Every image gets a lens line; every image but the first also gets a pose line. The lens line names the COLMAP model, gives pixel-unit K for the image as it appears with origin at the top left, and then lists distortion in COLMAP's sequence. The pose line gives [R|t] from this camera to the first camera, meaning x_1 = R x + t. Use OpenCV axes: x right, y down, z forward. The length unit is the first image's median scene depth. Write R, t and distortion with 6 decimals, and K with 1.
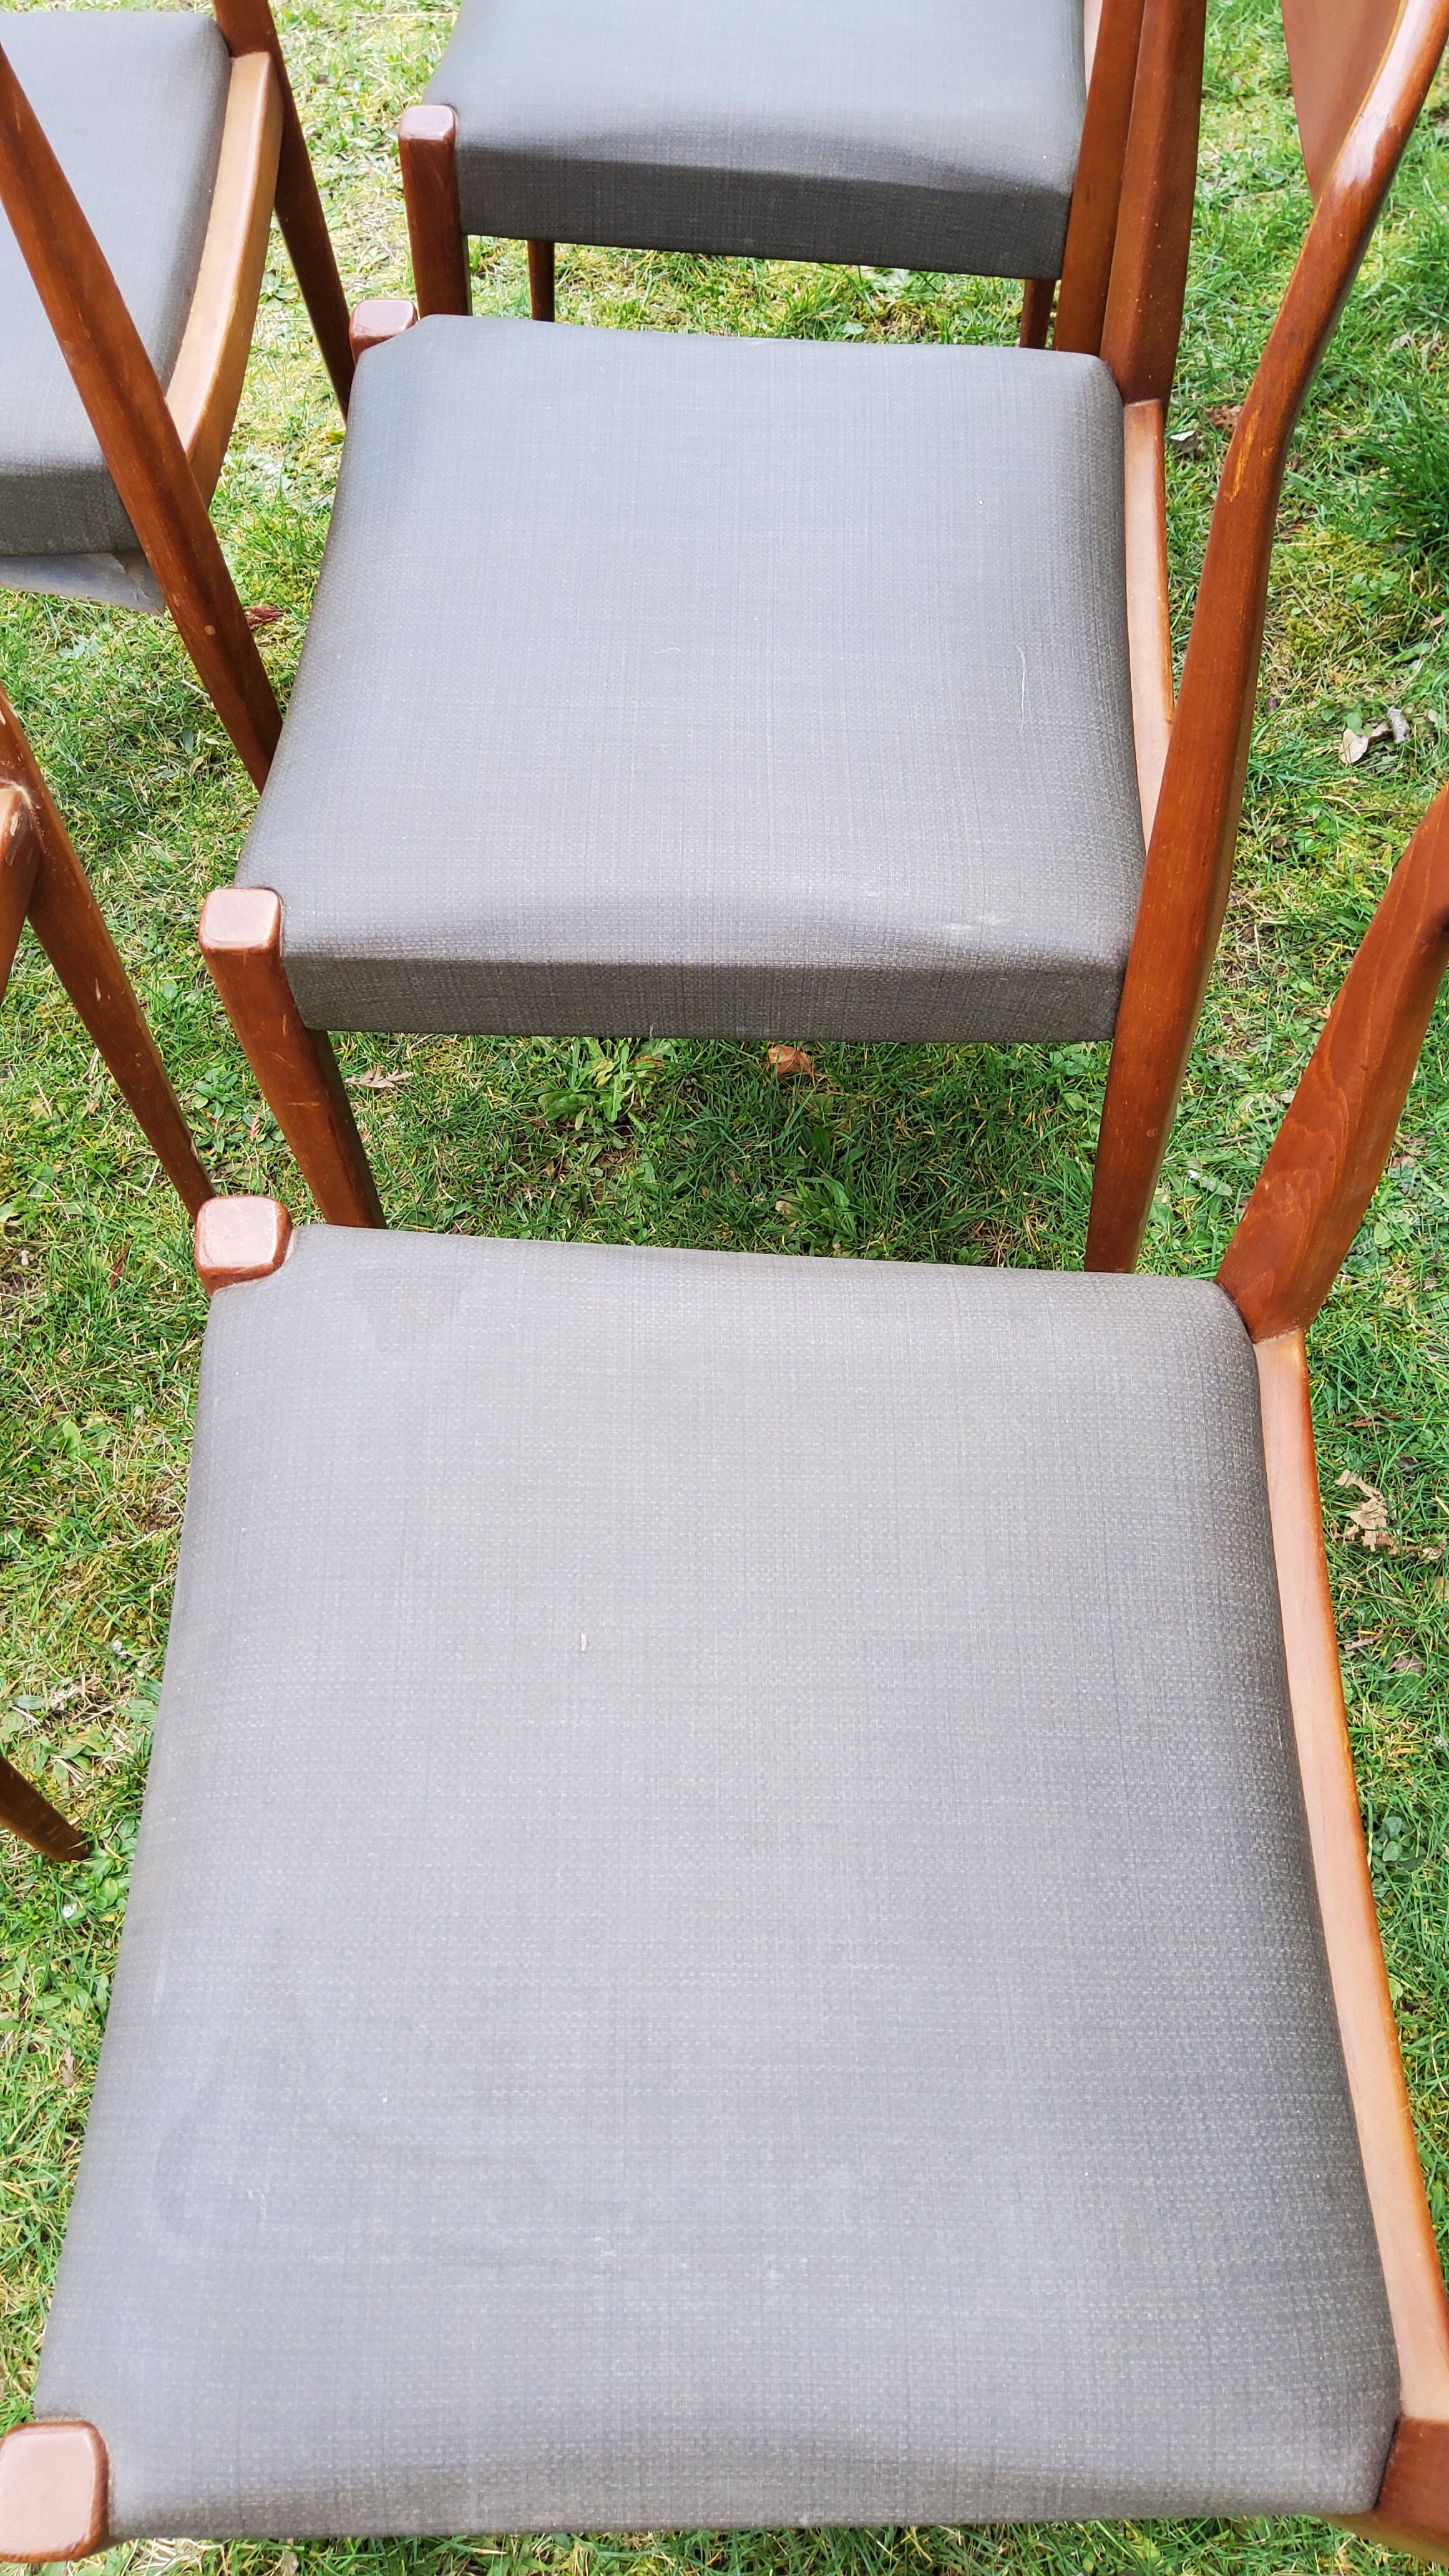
lens RADIAL K [[1949.4, 0, 709.2], [0, 1949.4, 1275.8], [0, 0, 1]] dist [0.030974, -0.036345]
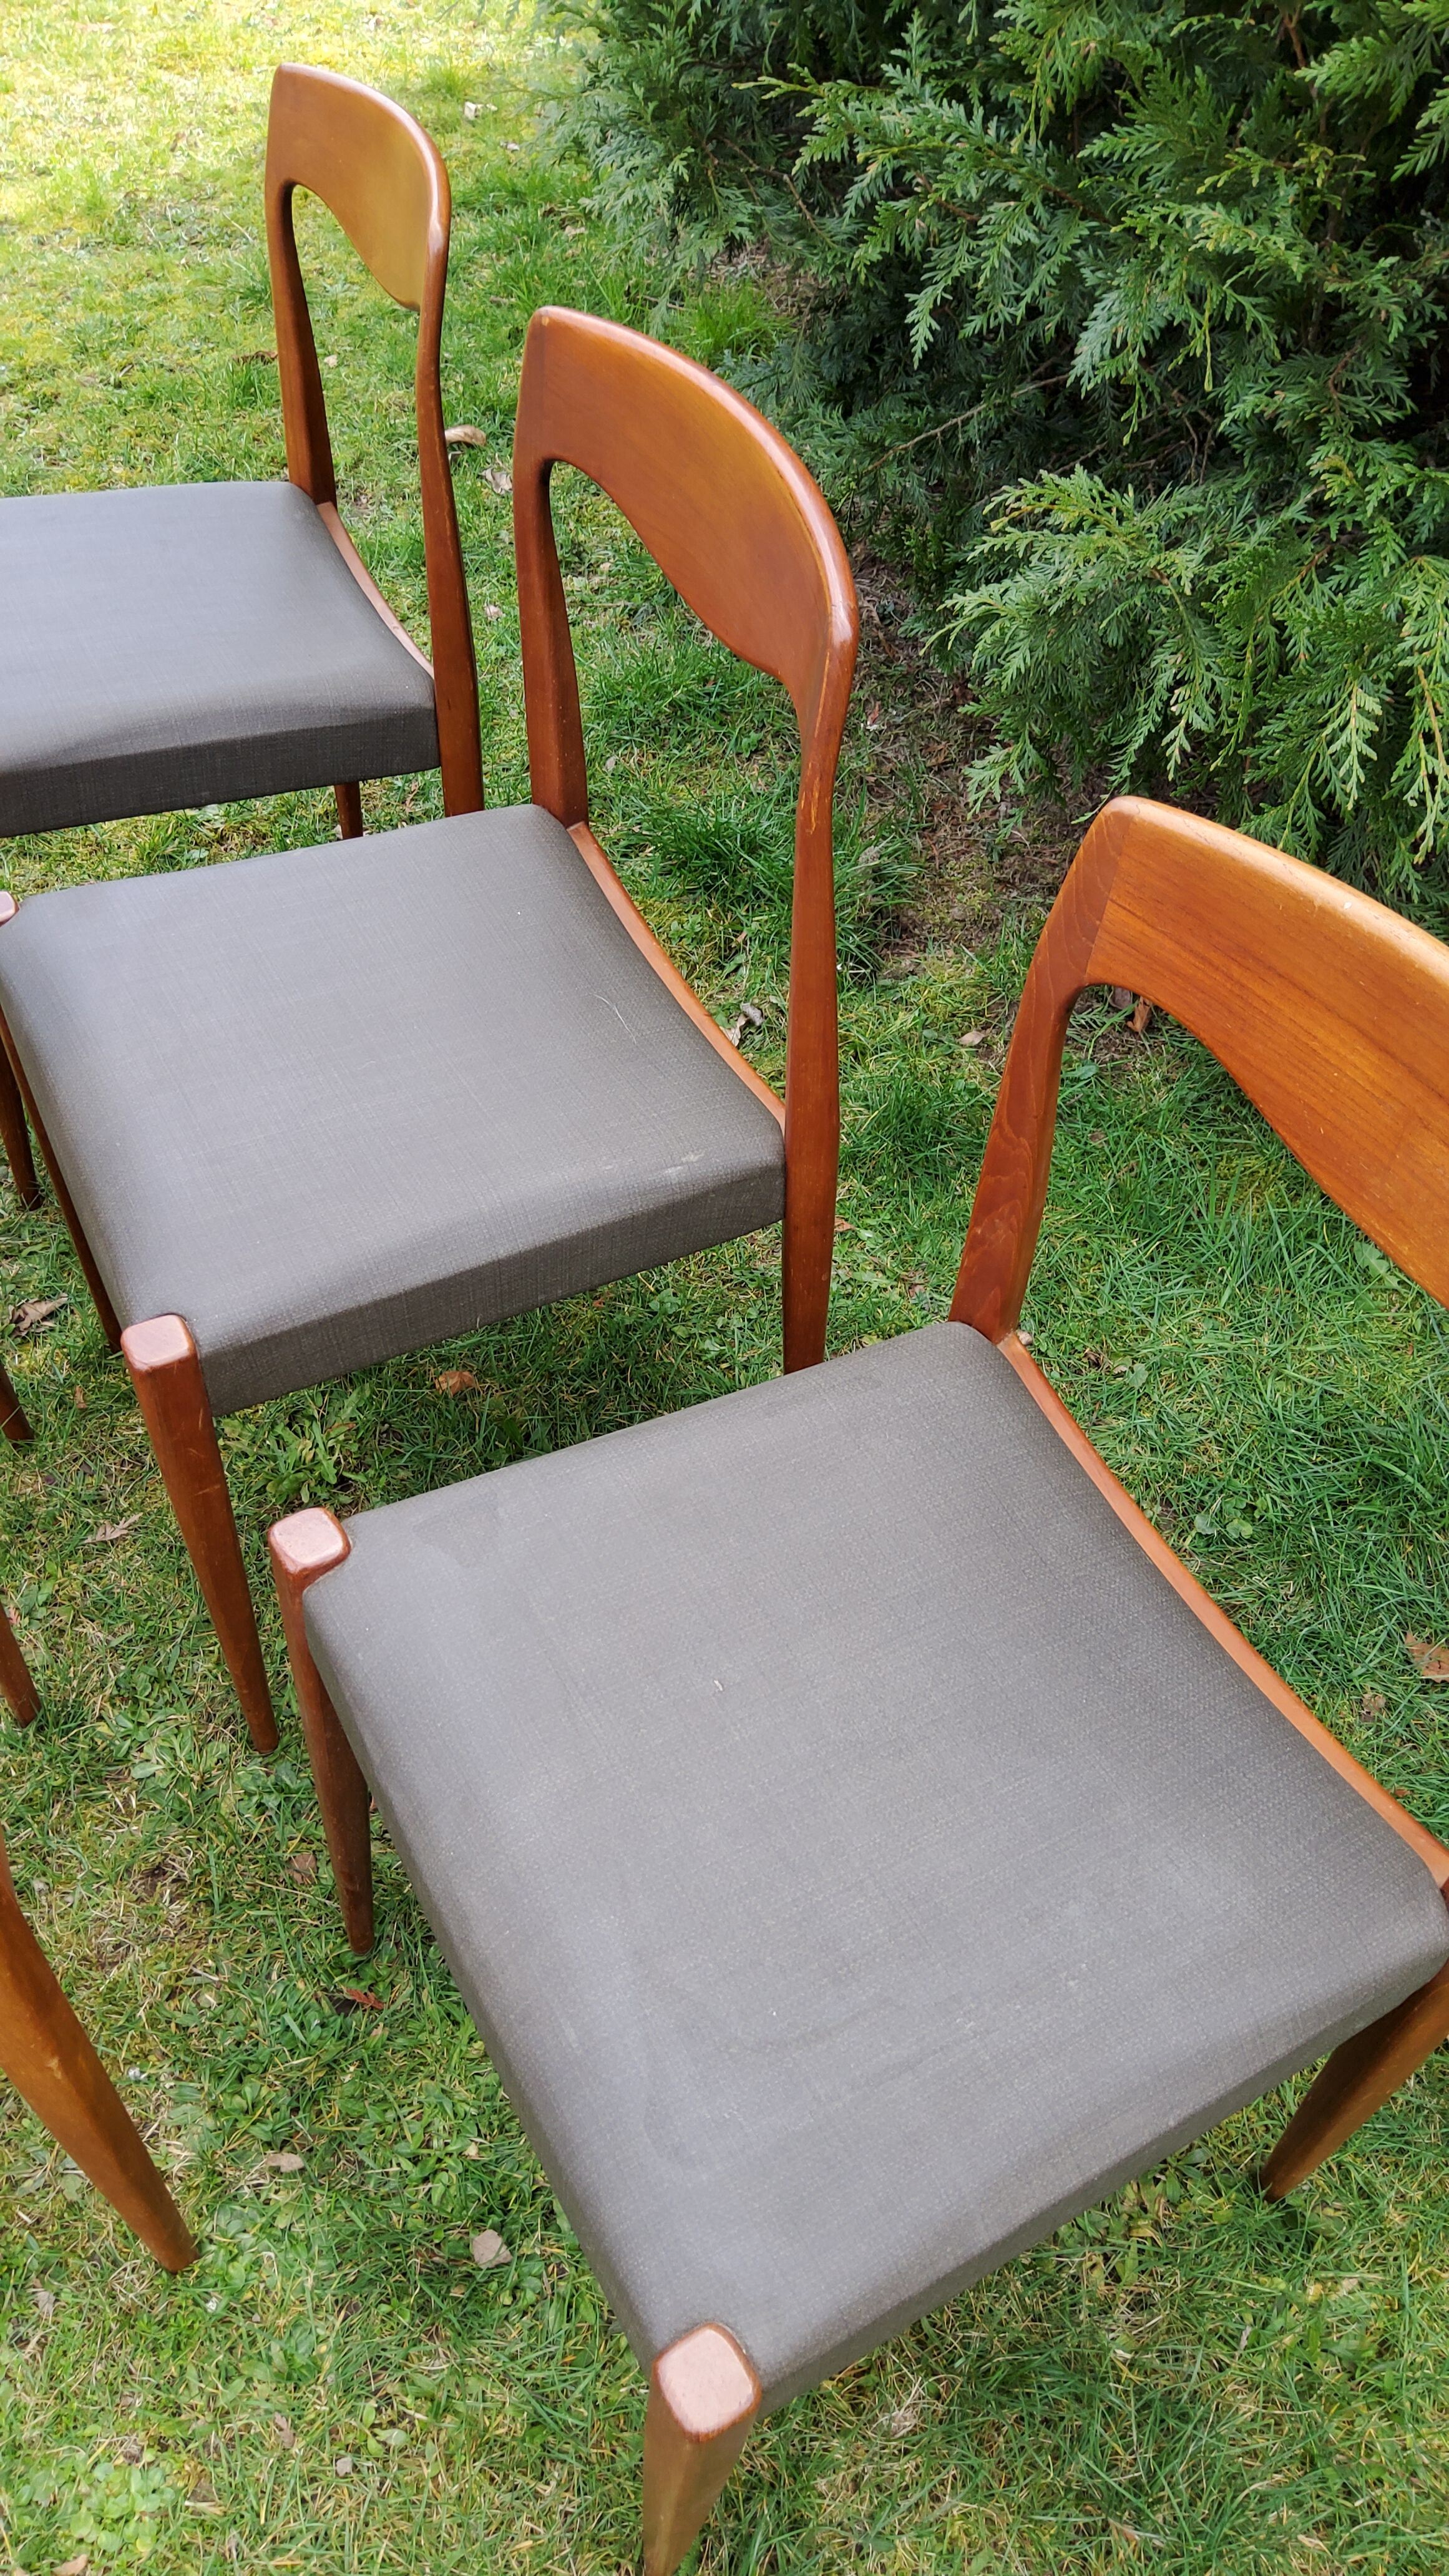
lens RADIAL K [[1949.4, 0, 734.3], [0, 1949.4, 1283.5], [0, 0, 1]] dist [0.030974, -0.036345]
pose [[0.861895, -0.320848, 0.392676, -0.261364], [0.398628, 0.907330, -0.133599, 0.062635], [-0.313422, 0.271680, 0.909921, -0.163559]]
